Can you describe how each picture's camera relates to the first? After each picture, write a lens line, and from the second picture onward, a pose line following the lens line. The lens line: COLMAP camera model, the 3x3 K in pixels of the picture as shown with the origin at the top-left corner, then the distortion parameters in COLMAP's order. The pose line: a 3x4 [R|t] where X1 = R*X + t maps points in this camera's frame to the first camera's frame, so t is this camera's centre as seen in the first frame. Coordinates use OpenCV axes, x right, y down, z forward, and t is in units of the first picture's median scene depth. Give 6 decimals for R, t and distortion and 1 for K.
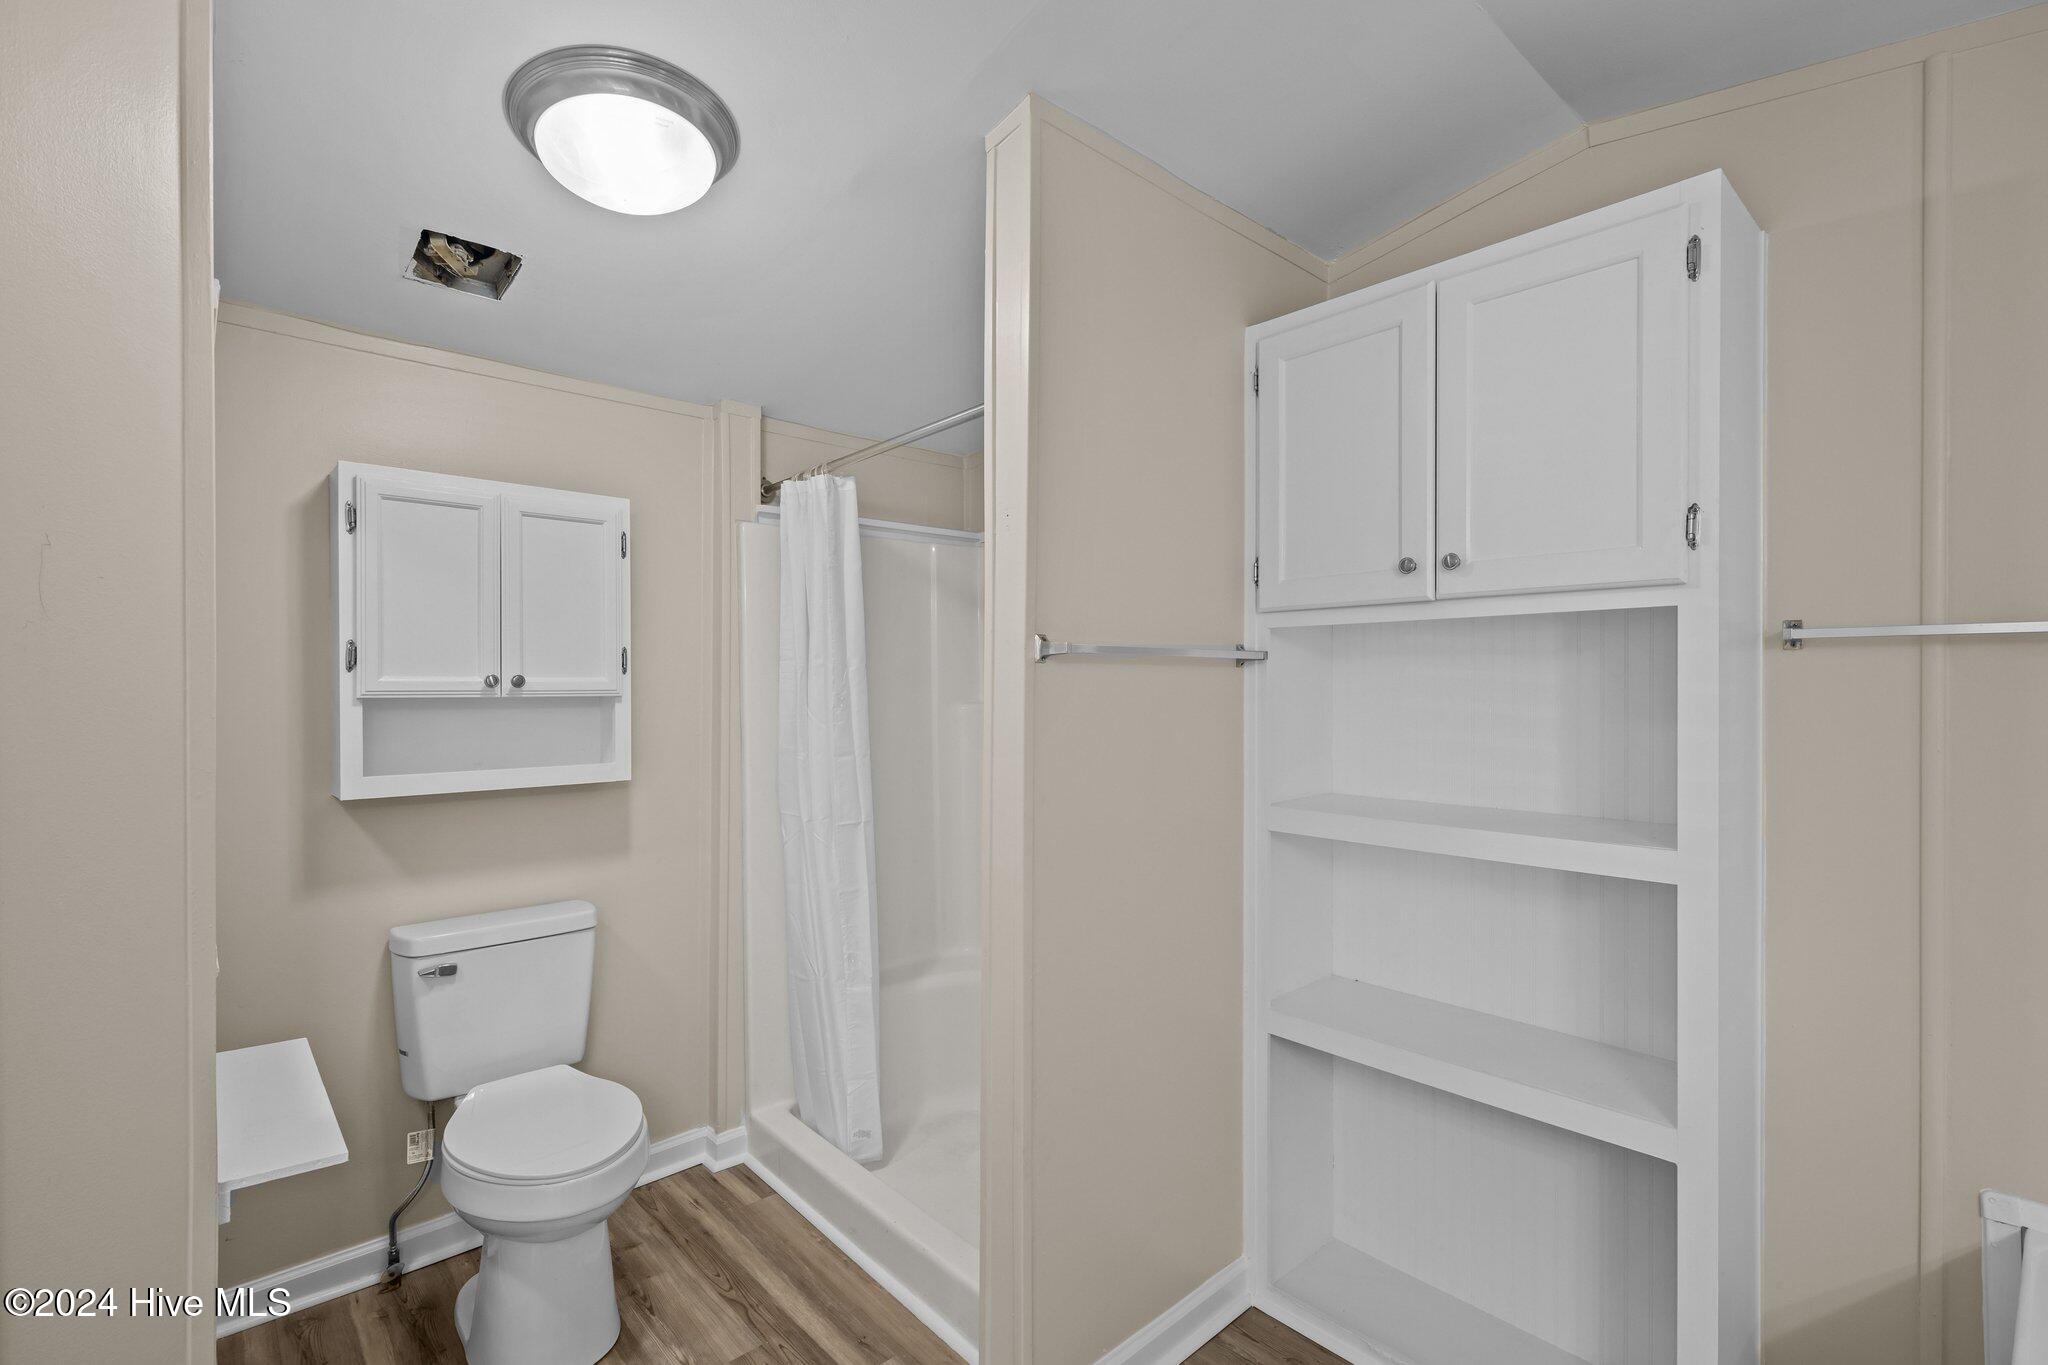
lens RADIAL K [[929.8, 0, 1017.4], [0, 929.8, 684.8], [0, 0, 1]] dist [0.002386, -0.000392]
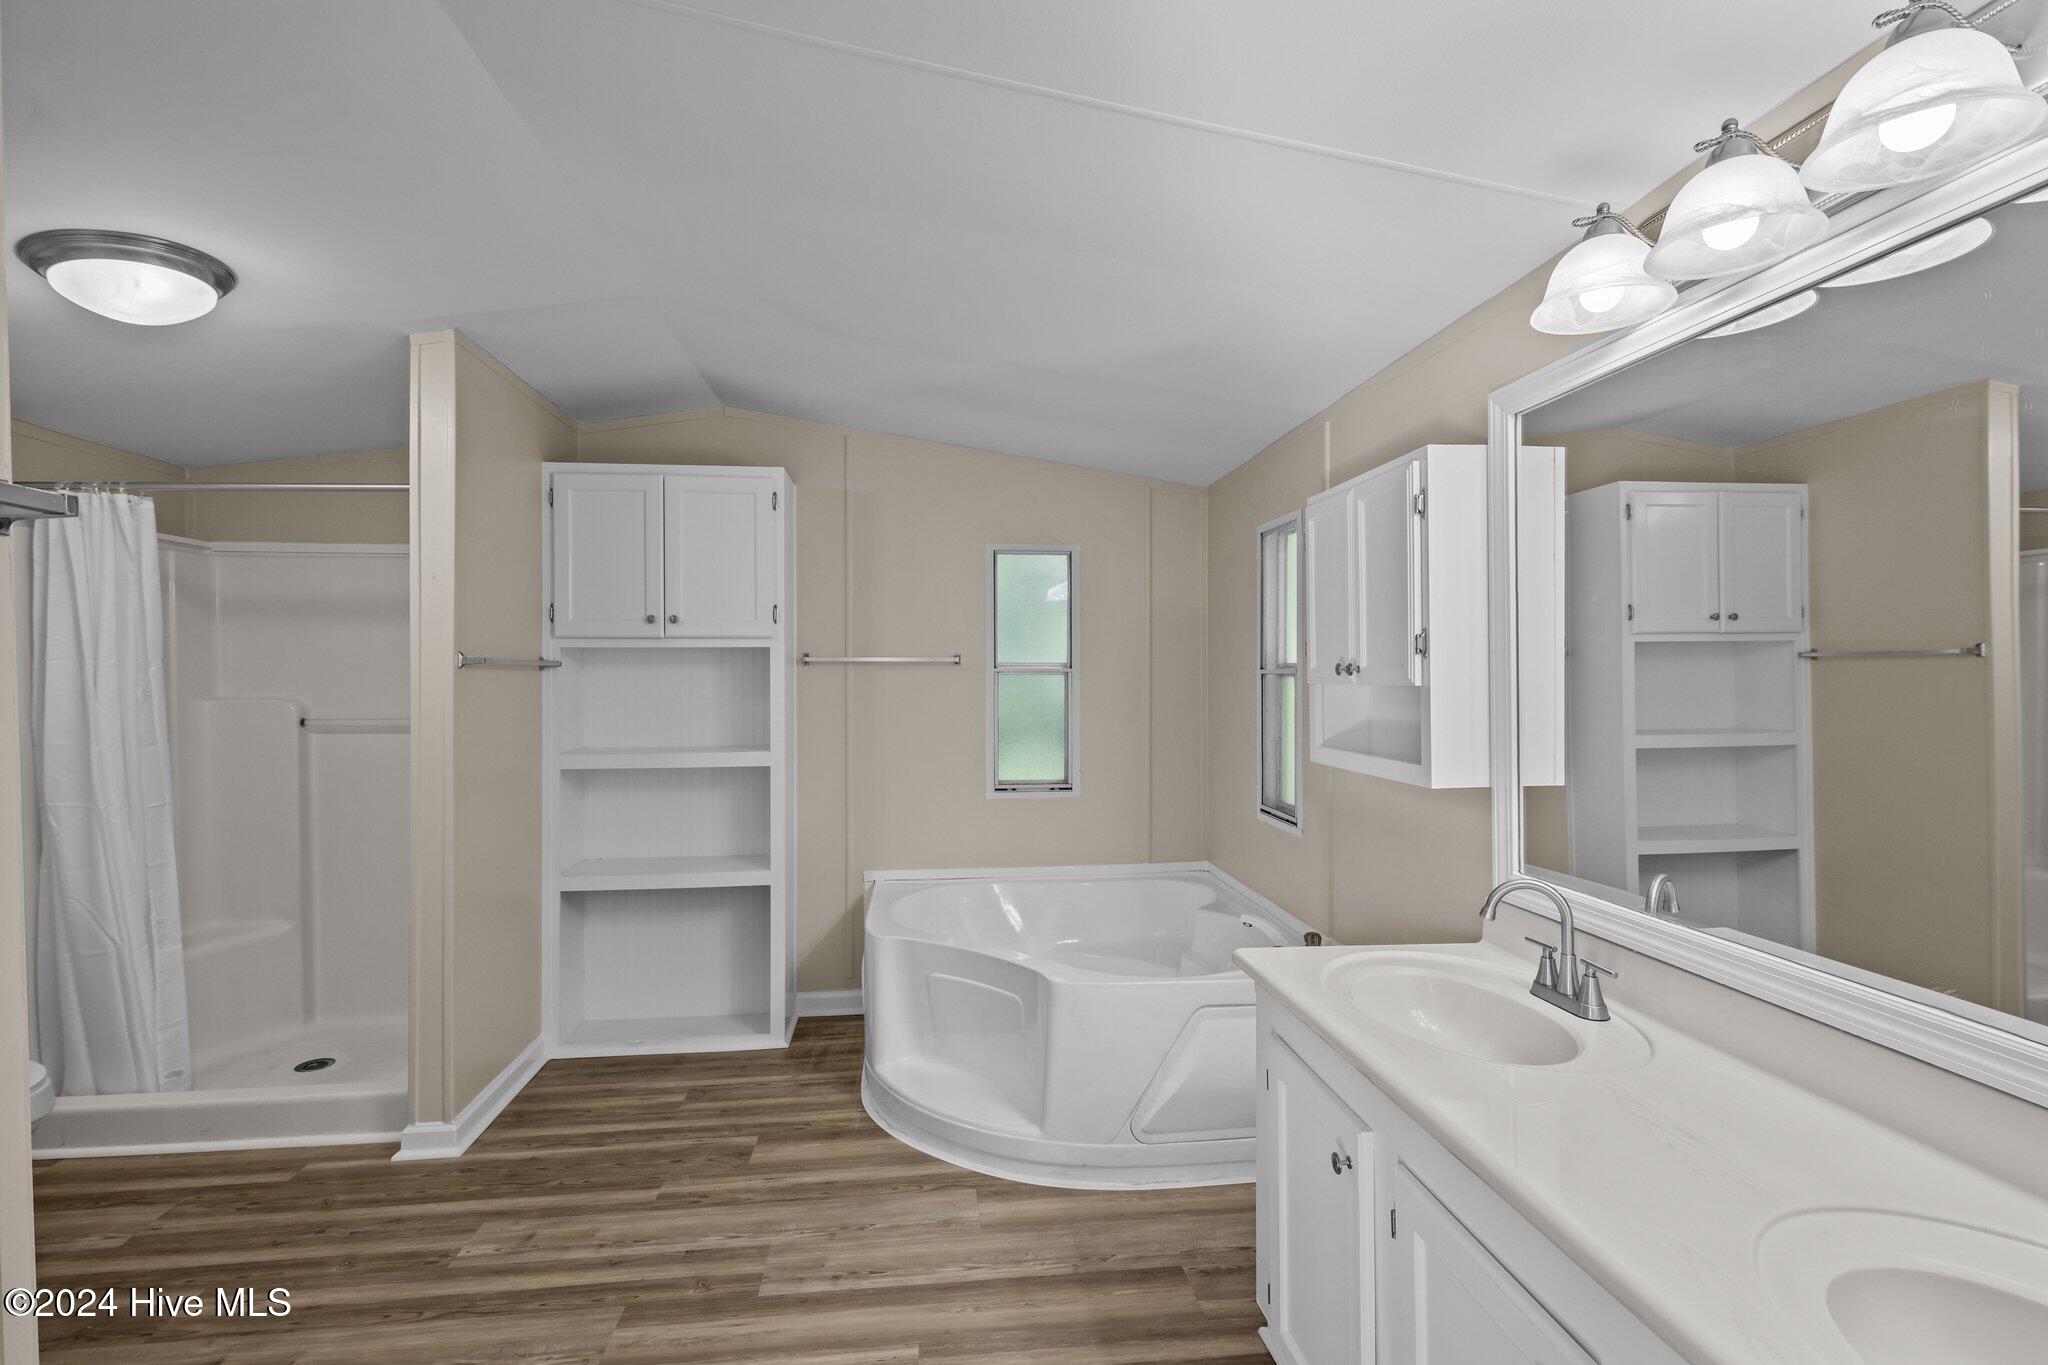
lens RADIAL K [[929.8, 0, 1017.4], [0, 929.8, 684.8], [0, 0, 1]] dist [0.002386, -0.000392]
pose [[0.581431, -0.005135, 0.813580, -0.706987], [0.004381, 0.999985, 0.003181, 0.004919], [-0.813584, 0.001715, 0.581445, -0.736465]]
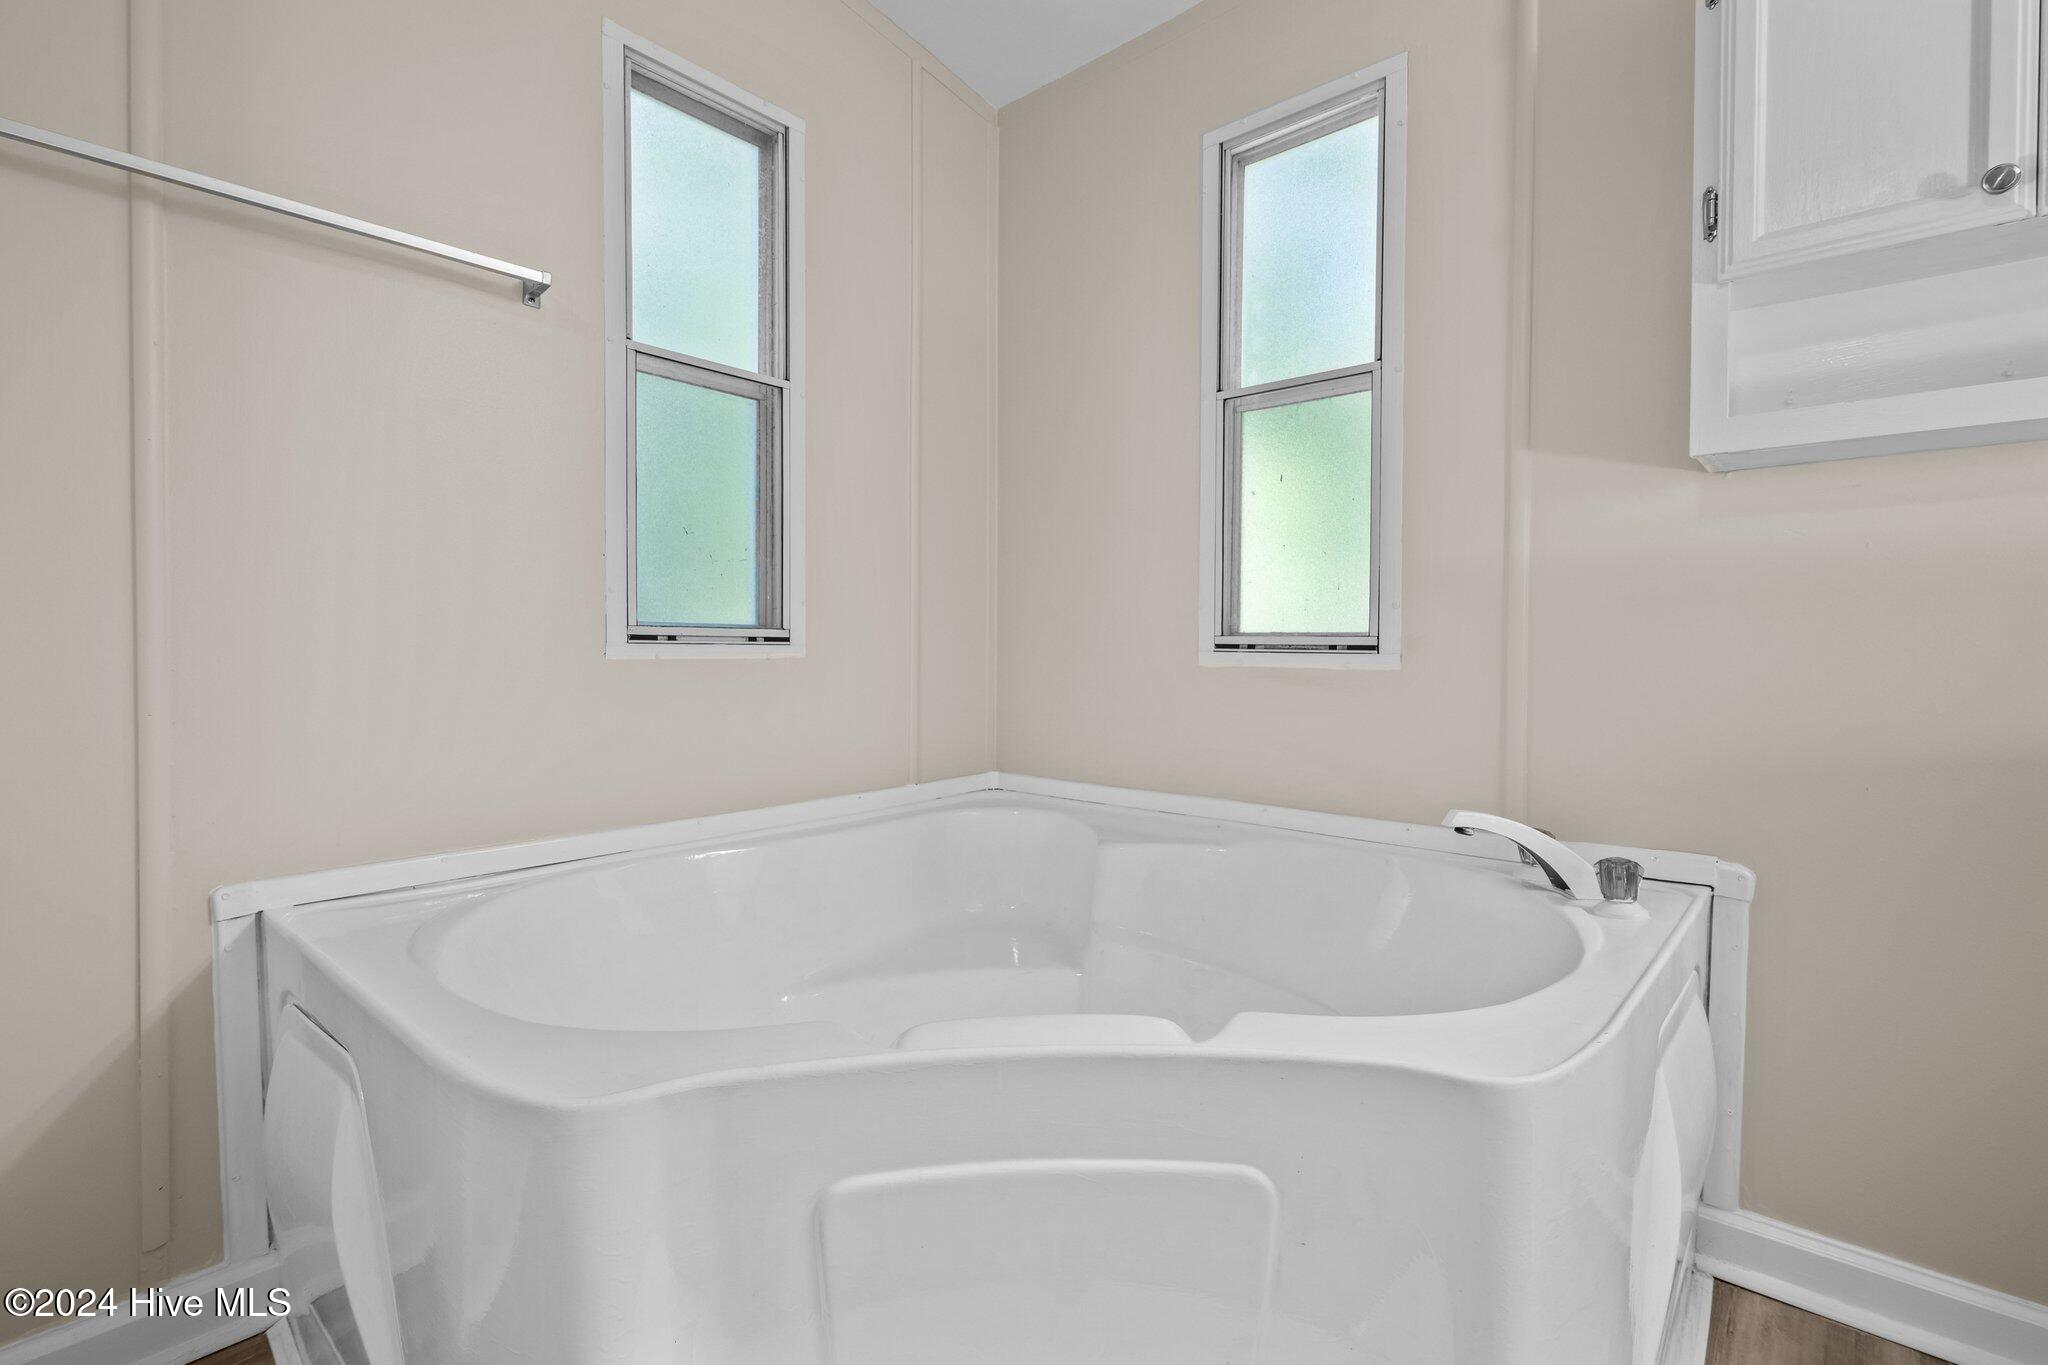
lens RADIAL K [[925.2, 0, 1027.6], [0, 925.2, 668.2], [0, 0, 1]] dist [0.000533, -0.000221]
pose [[-0.128759, -0.017724, 0.991518, 0.119616], [0.001798, 0.999834, 0.018106, 0.277015], [-0.991674, 0.004114, -0.128705, 0.328163]]
